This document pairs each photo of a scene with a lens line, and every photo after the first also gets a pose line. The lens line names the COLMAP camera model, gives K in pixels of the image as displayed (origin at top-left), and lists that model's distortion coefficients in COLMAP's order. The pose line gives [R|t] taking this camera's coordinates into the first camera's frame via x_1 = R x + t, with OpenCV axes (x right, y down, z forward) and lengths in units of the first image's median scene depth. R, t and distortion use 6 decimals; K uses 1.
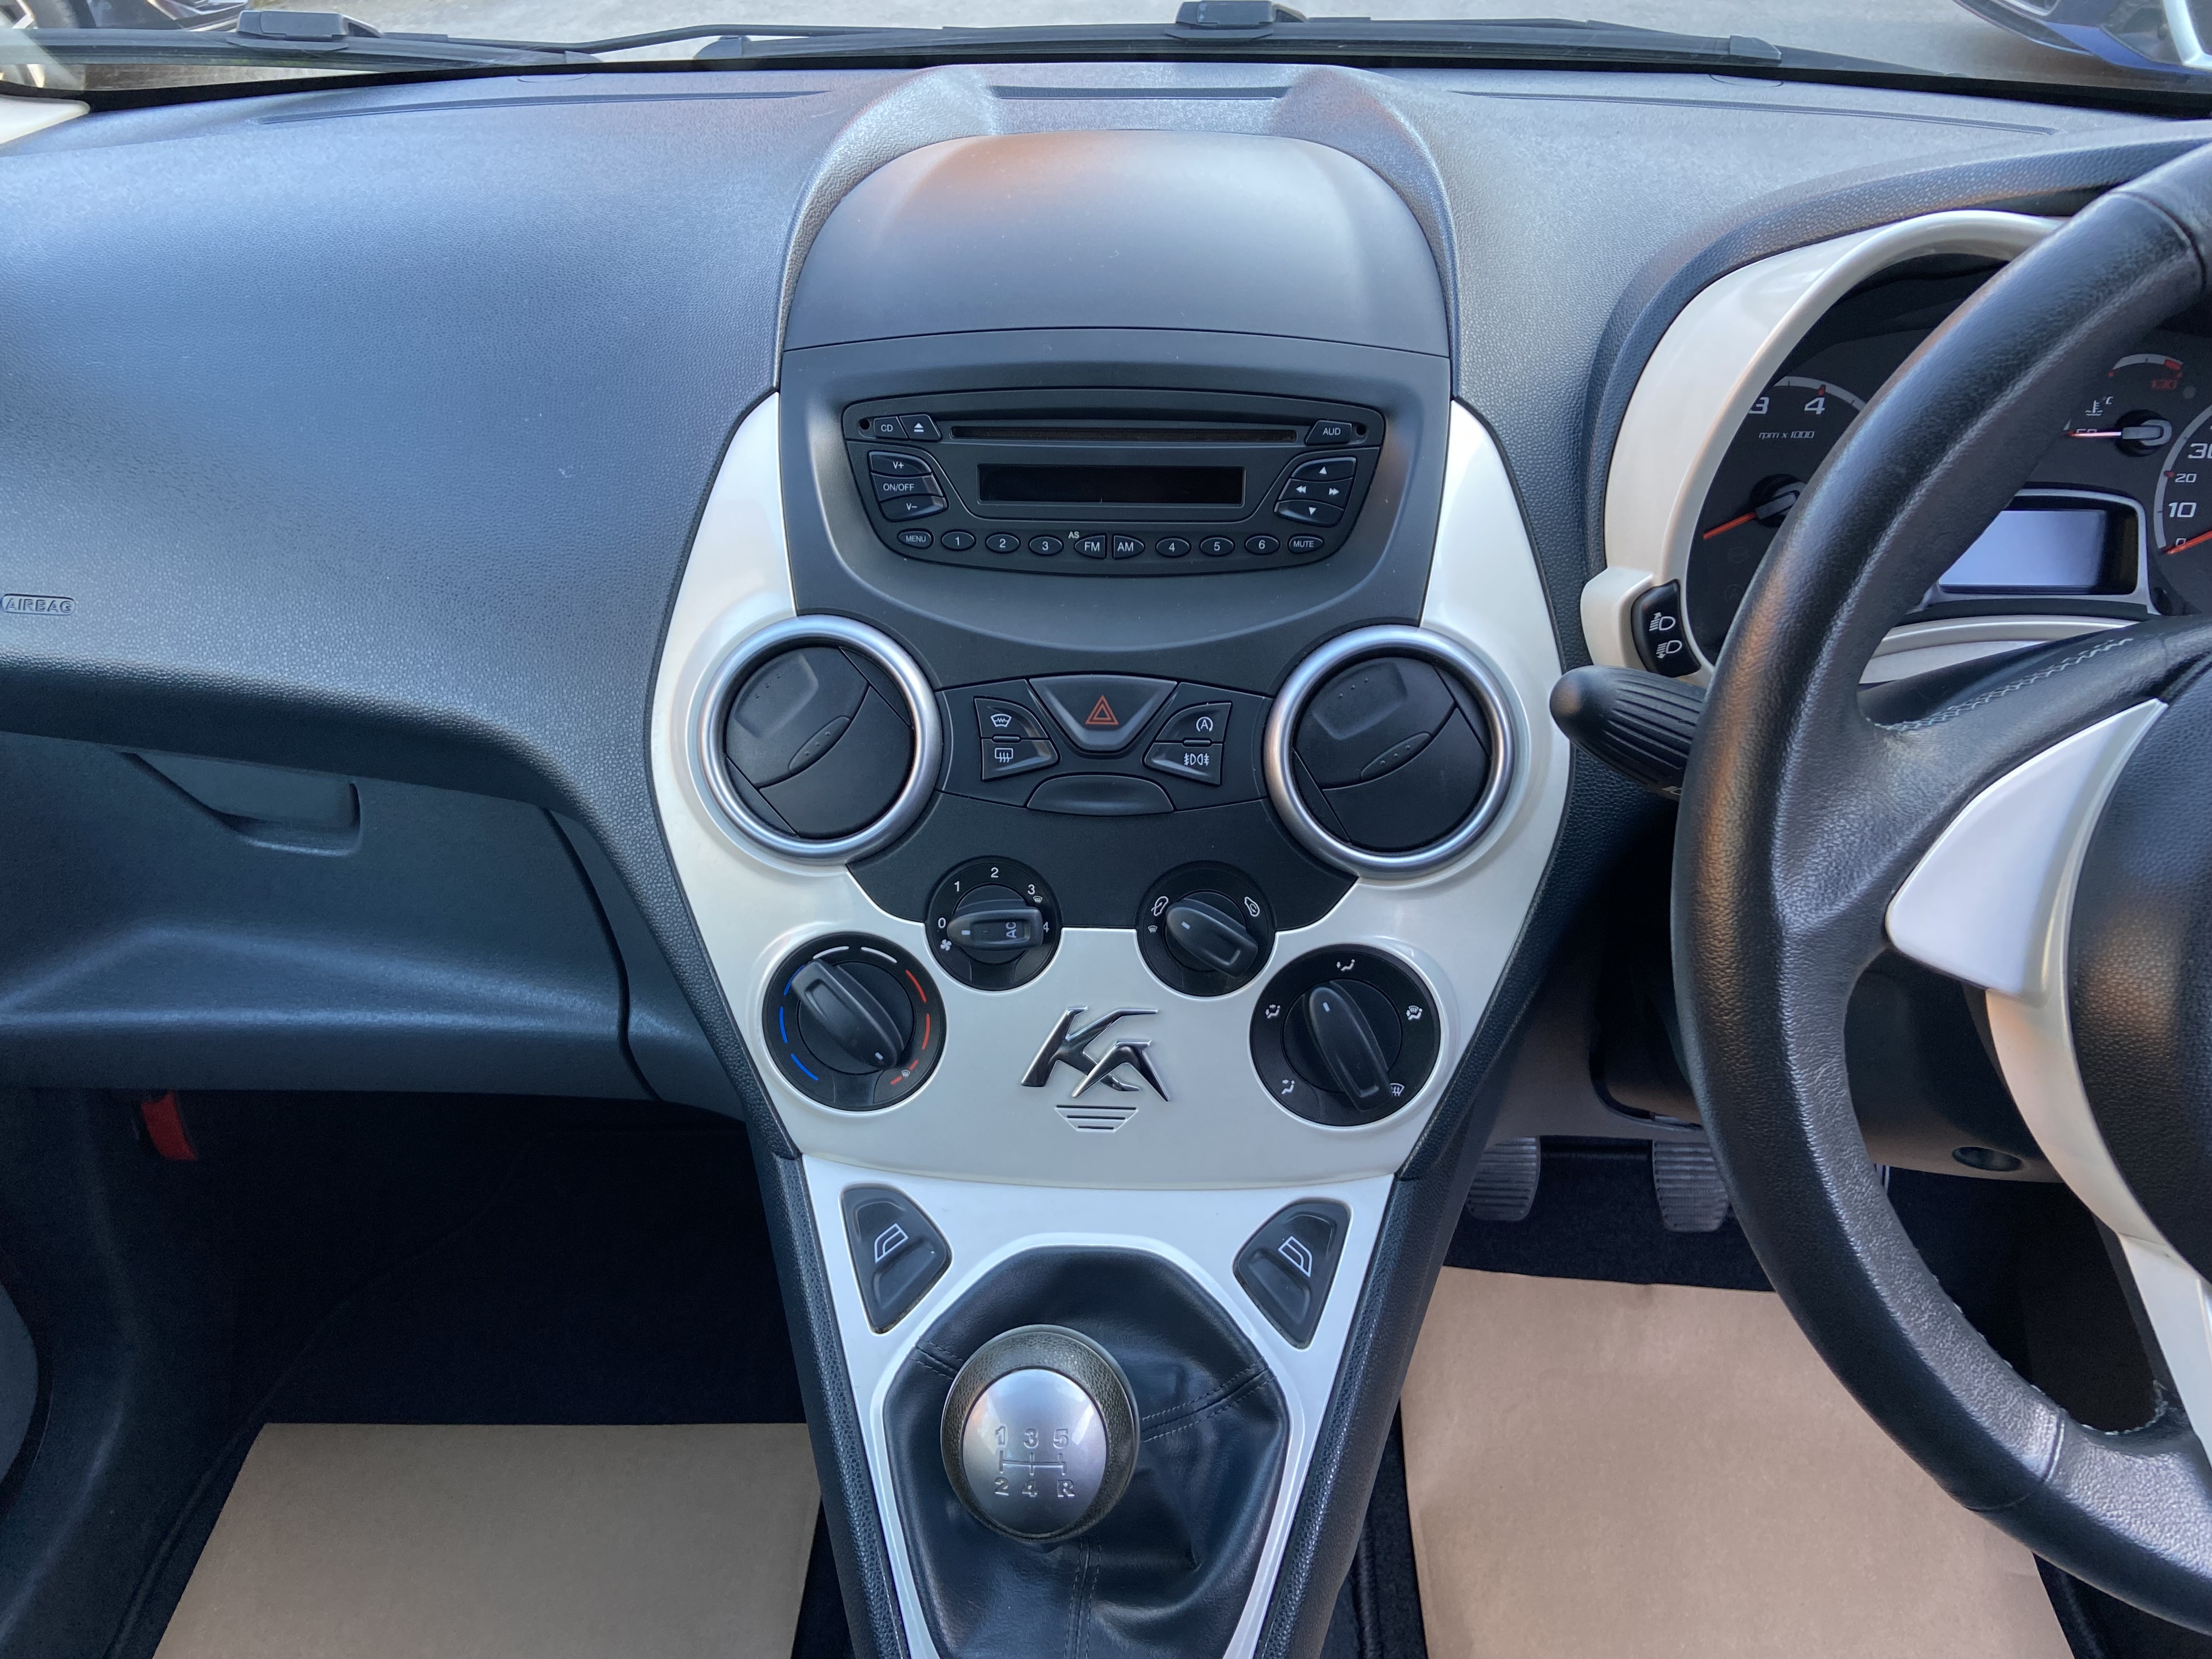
lens RADIAL K [[1710.6, 0, 1106.0], [0, 1710.6, 829.5], [0, 0, 1]] dist [0.007275, 0.002923]
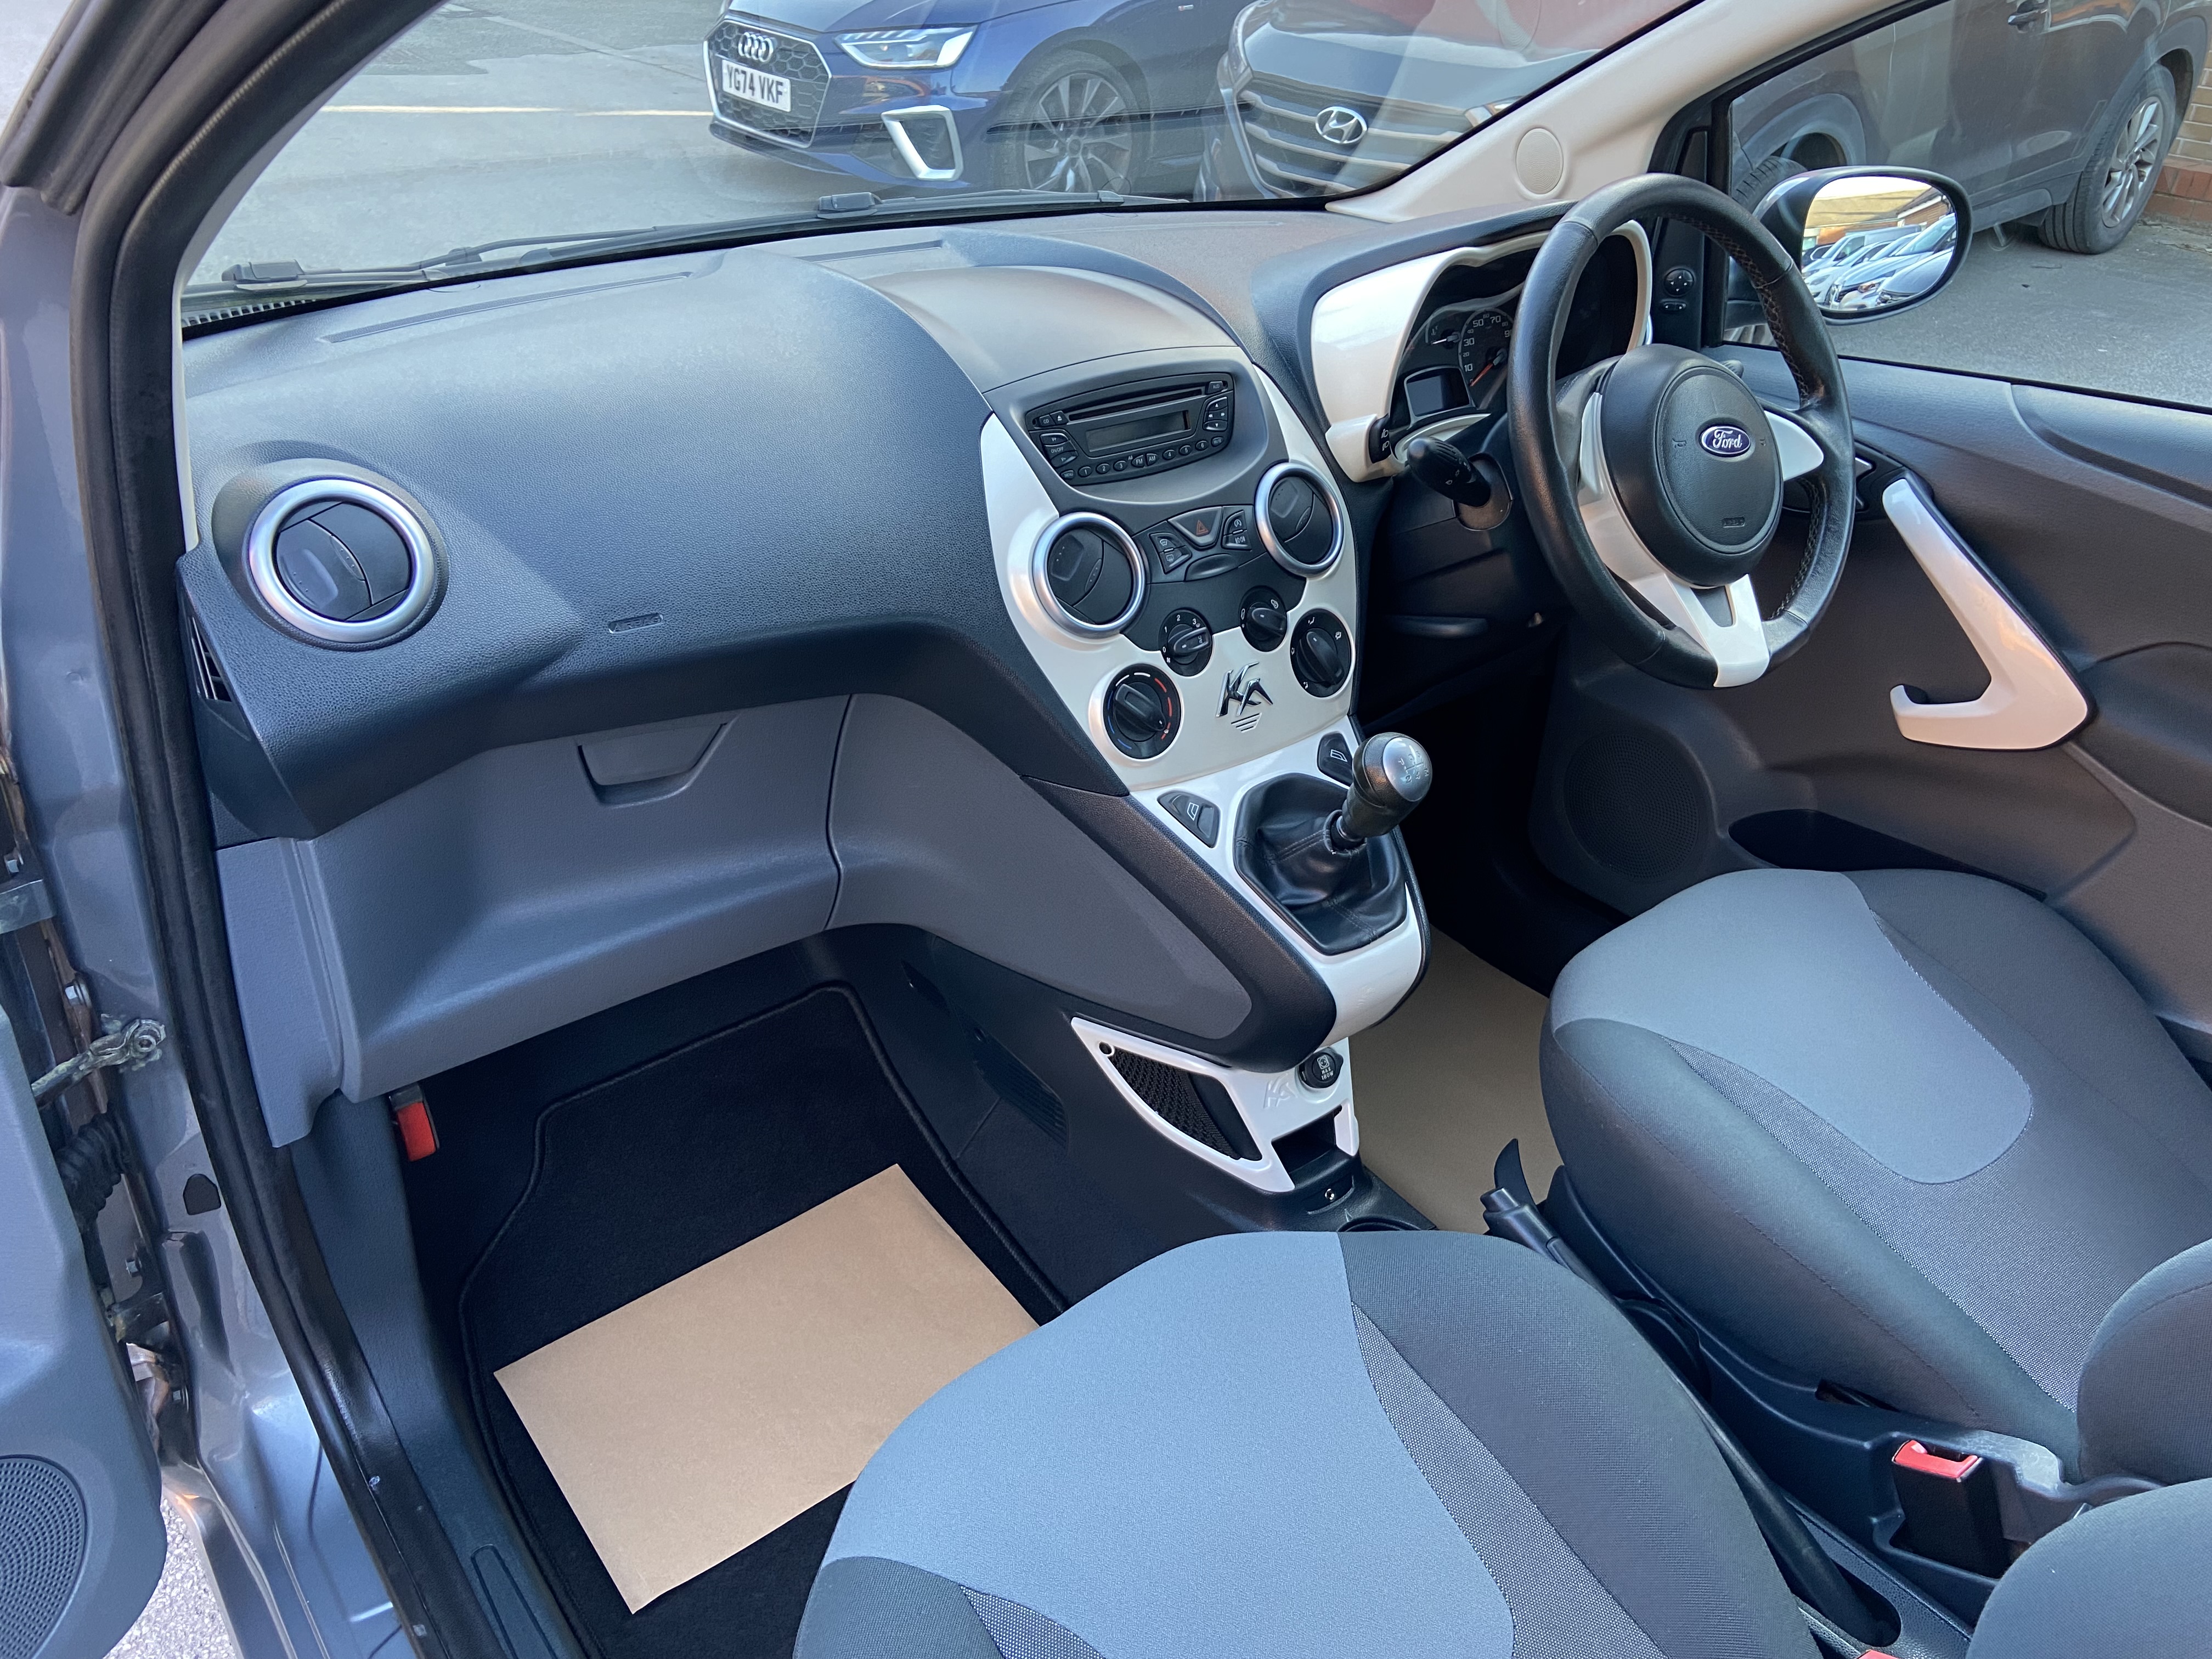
lens RADIAL K [[1710.6, 0, 1106.0], [0, 1710.6, 829.5], [0, 0, 1]] dist [0.007275, 0.002923]
pose [[0.750008, -0.303481, 0.587697, -1.383651], [0.342001, 0.938465, 0.048159, 0.132389], [-0.566148, 0.164873, 0.807647, -0.538682]]
